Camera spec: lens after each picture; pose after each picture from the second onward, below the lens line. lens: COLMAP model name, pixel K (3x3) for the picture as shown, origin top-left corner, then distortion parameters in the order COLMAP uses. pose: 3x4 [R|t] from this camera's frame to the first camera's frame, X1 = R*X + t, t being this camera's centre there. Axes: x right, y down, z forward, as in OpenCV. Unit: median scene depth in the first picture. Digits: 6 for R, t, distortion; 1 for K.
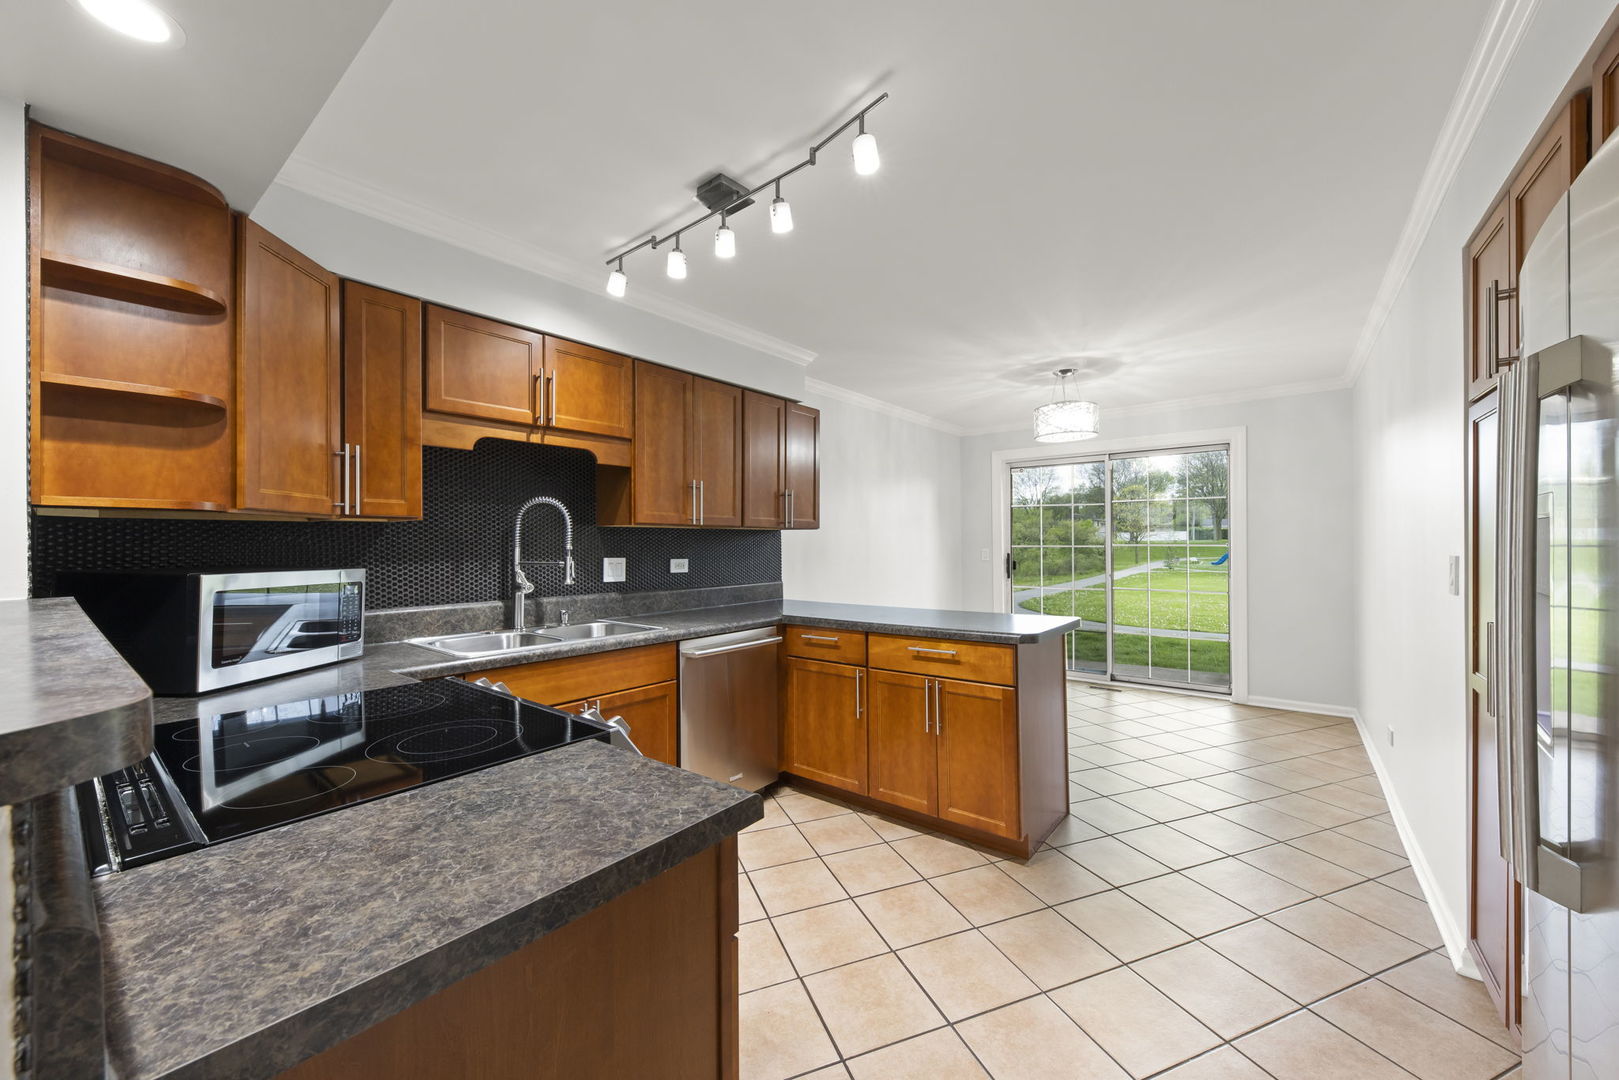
lens RADIAL K [[602.9, 0, 807.7], [0, 602.9, 543.5], [0, 0, 1]] dist [0.000927, 0.000055]
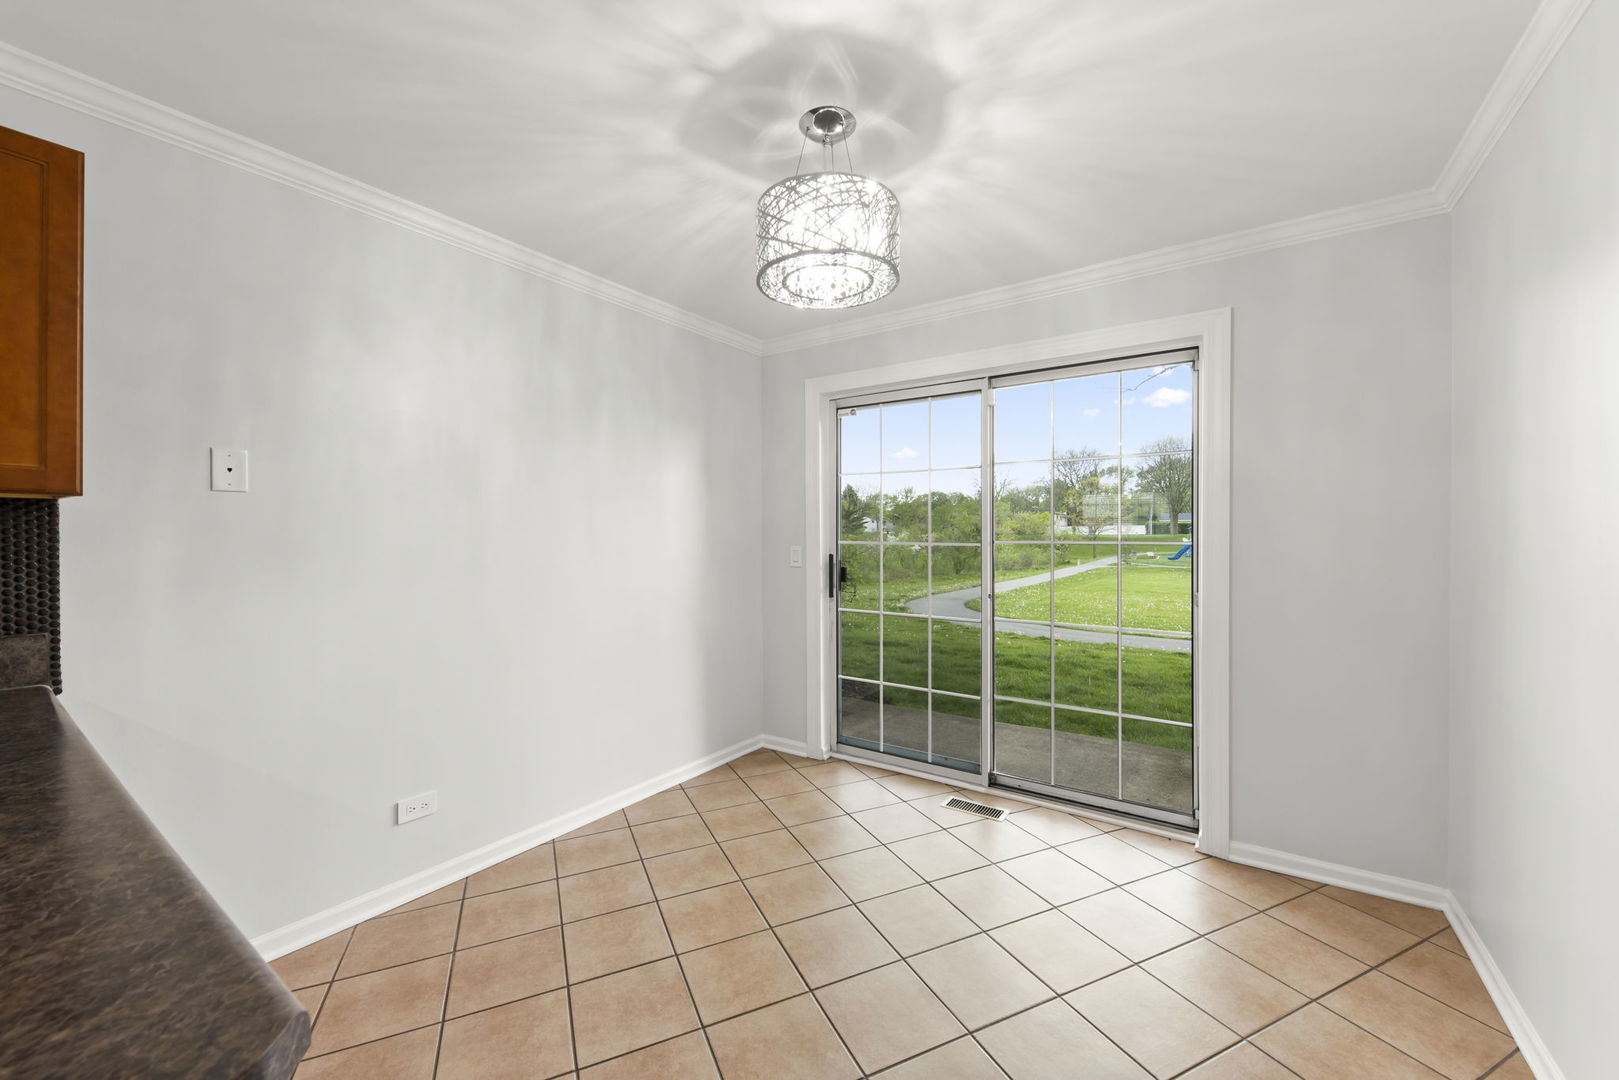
lens RADIAL K [[627.8, 0, 809.5], [0, 627.8, 540.0], [0, 0, 1]] dist [-0.000974, -0.000347]
pose [[0.997511, 0.005745, 0.070283, 0.548325], [-0.006242, 0.999957, 0.006848, -0.003368], [-0.070241, -0.007269, 0.997504, 0.808411]]
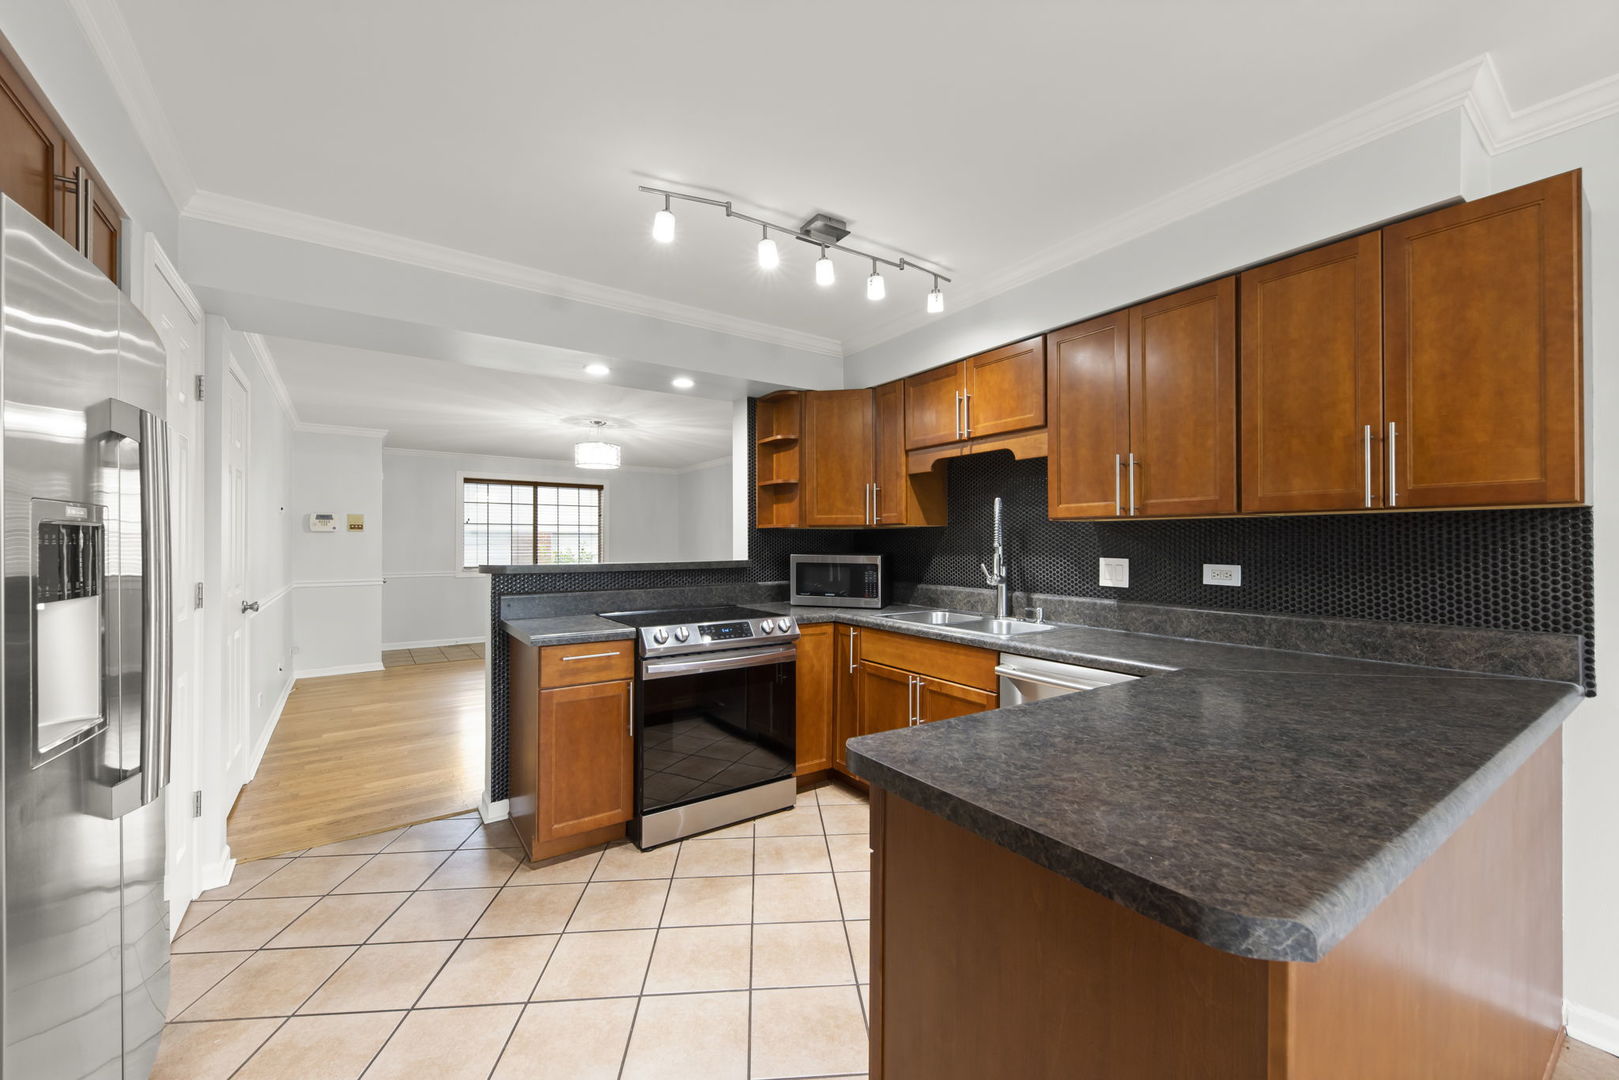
lens RADIAL K [[623.8, 0, 805.5], [0, 623.8, 540.6], [0, 0, 1]] dist [0.001283, -0.000117]
pose [[-0.283654, 0.003625, -0.958920, 0.667145], [0.003599, 0.999990, 0.002716, -0.004680], [0.958920, -0.002681, -0.283664, 0.882311]]
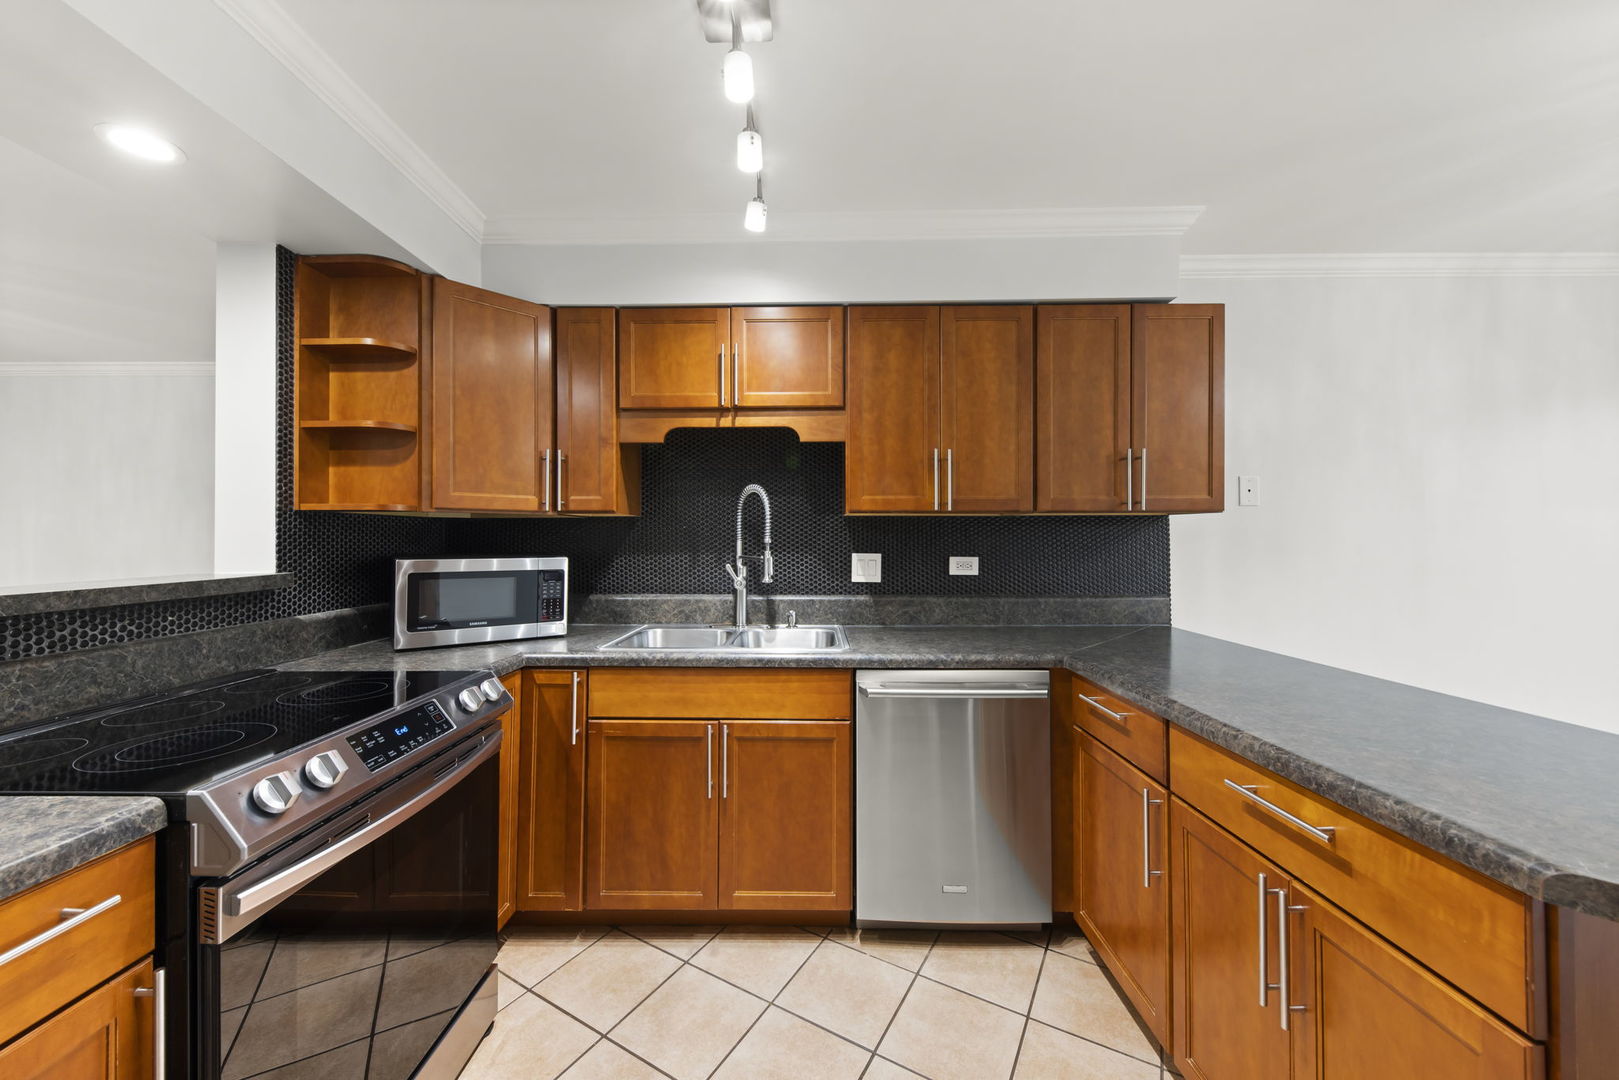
lens RADIAL K [[590.2, 0, 807.1], [0, 590.2, 533.3], [0, 0, 1]] dist [0.001786, -0.000052]
pose [[0.623854, -0.002345, -0.781537, 0.279747], [-0.001045, 0.999992, -0.003834, -0.000765], [0.781540, 0.003209, 0.623847, 0.452266]]
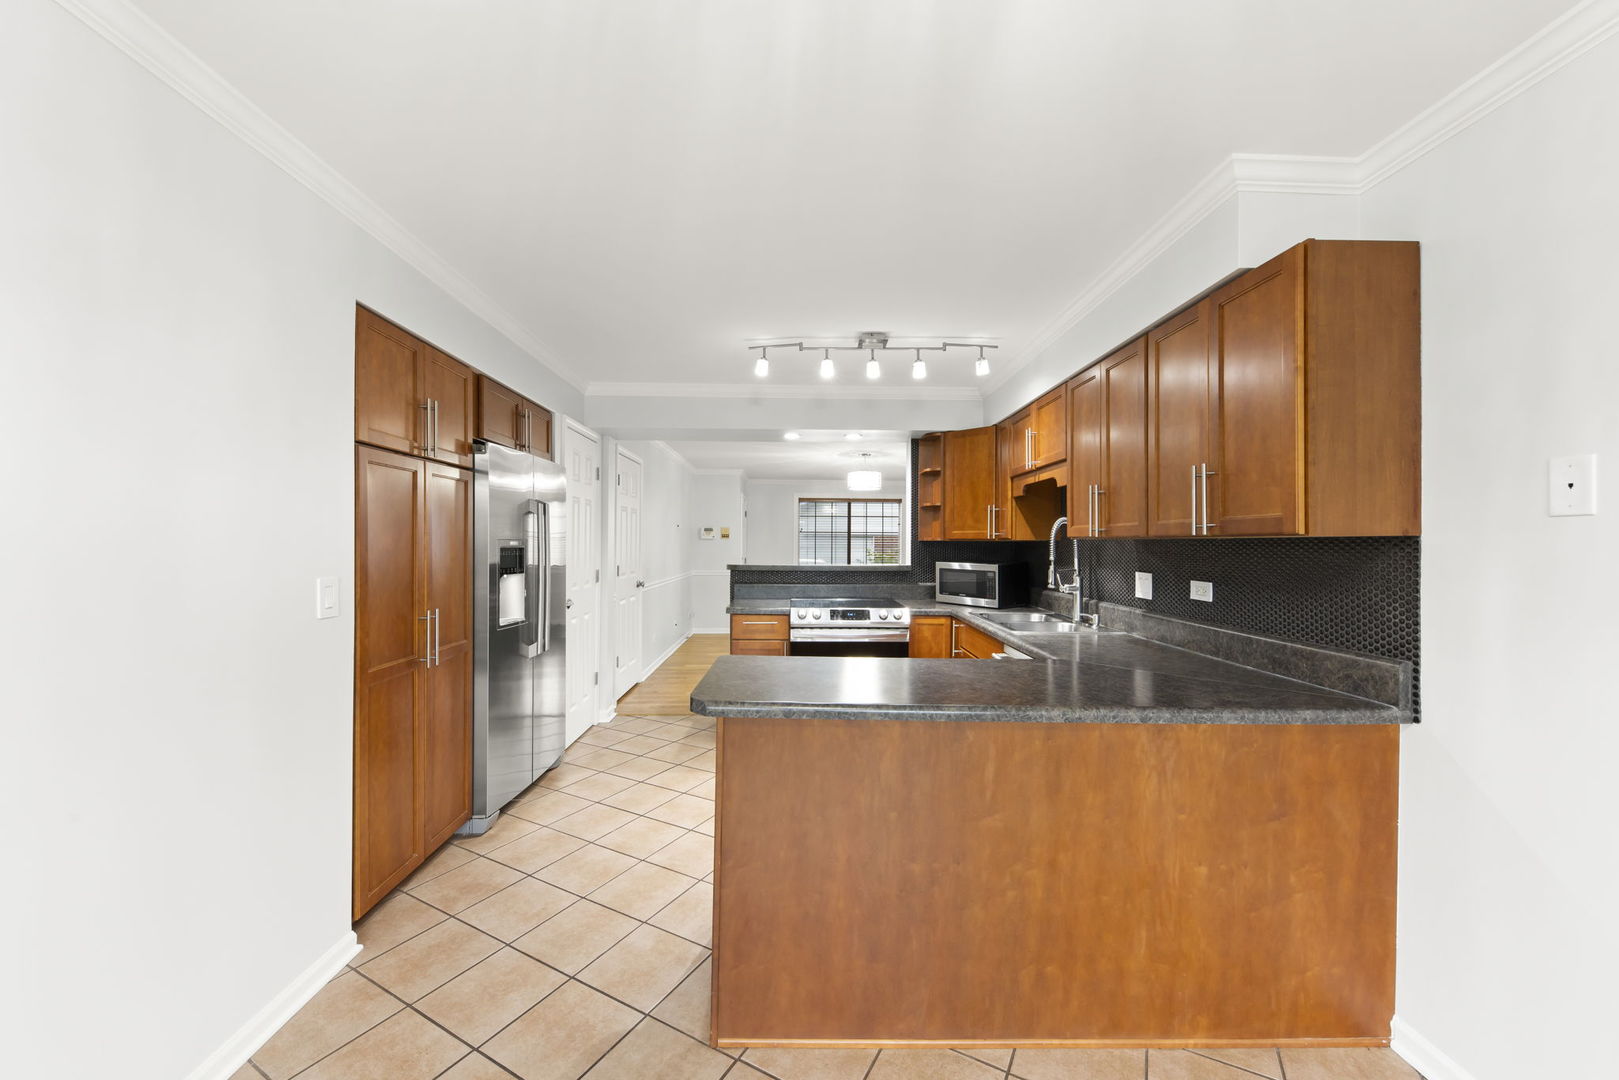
lens RADIAL K [[602.9, 0, 807.7], [0, 602.9, 543.5], [0, 0, 1]] dist [0.000927, 0.000055]
pose [[-0.766576, 0.001387, -0.642153, 0.707614], [-0.000989, 0.999994, 0.003341, -0.024991], [0.642153, 0.003196, -0.766570, 1.455934]]
